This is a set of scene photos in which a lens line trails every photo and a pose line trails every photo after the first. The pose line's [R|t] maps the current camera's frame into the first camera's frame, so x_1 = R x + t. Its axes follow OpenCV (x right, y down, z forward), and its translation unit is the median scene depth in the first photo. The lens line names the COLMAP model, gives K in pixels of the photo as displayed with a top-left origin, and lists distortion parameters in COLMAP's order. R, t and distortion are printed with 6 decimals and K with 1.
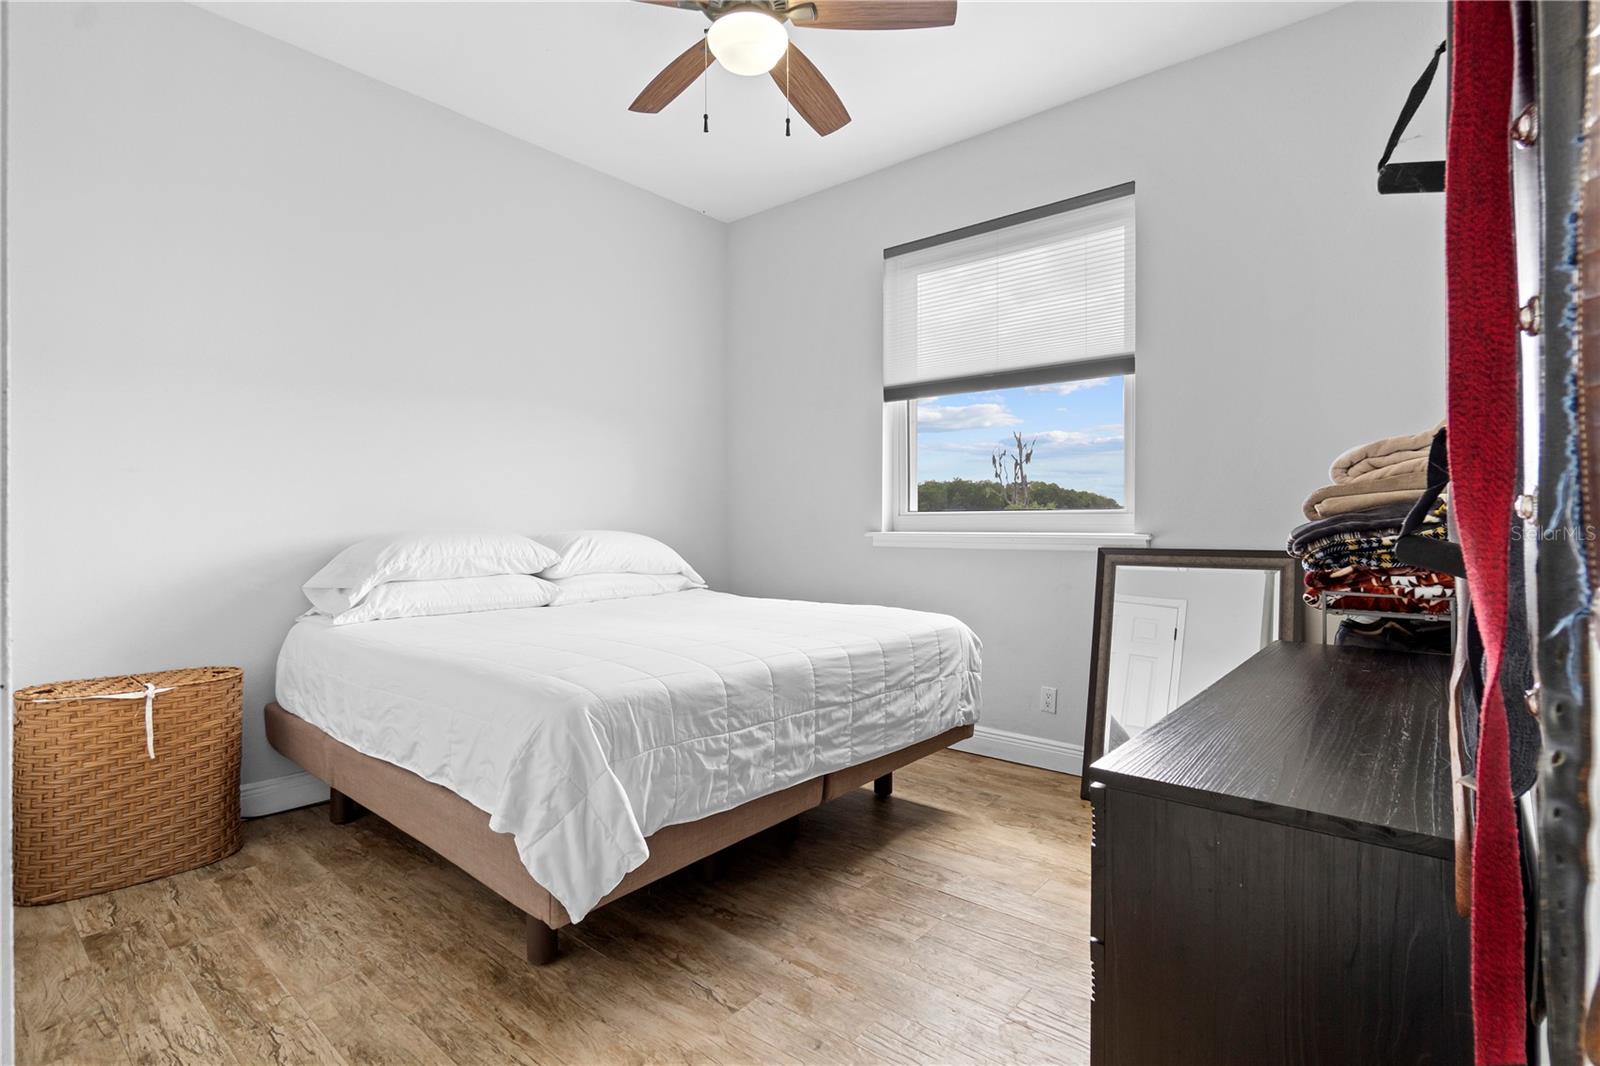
lens RADIAL K [[754.7, 0, 805.2], [0, 754.7, 525.1], [0, 0, 1]] dist [-0.004103, -0.000137]
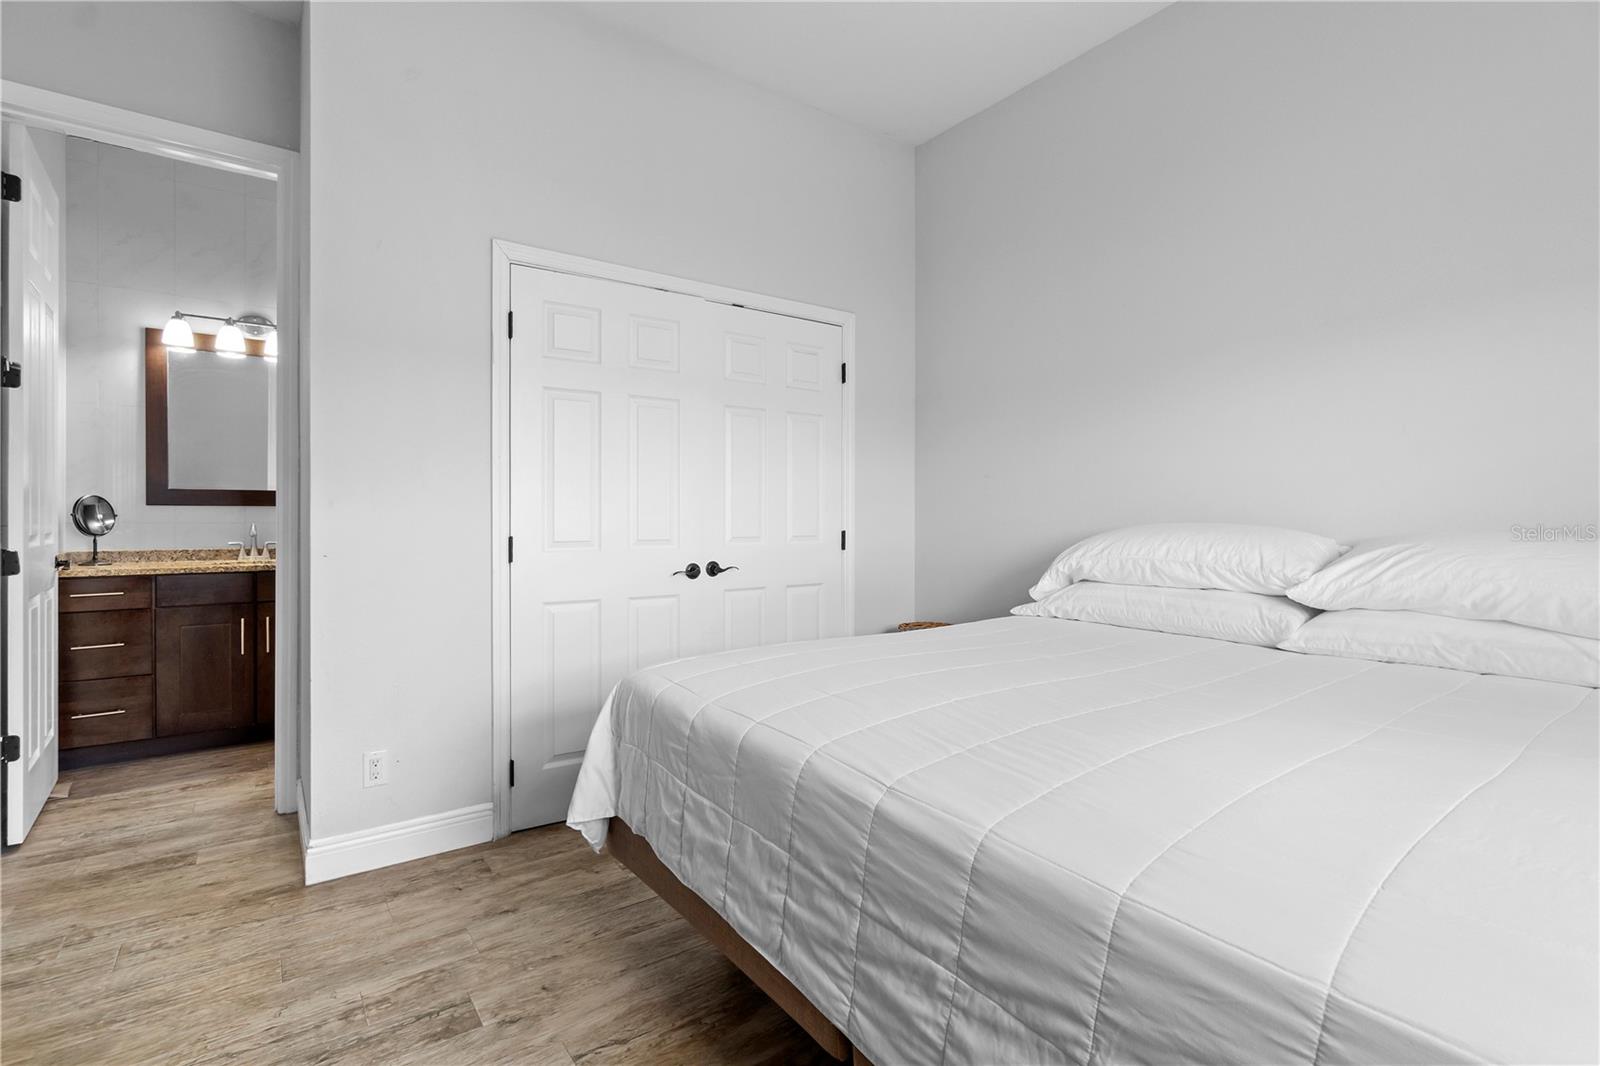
lens RADIAL K [[754.7, 0, 808.0], [0, 754.7, 507.0], [0, 0, 1]] dist [-0.004103, -0.000137]
pose [[-0.253357, -0.009135, -0.967330, 0.533950], [-0.000222, 0.999956, -0.009385, -0.007579], [0.967373, -0.002163, -0.253348, 1.117908]]
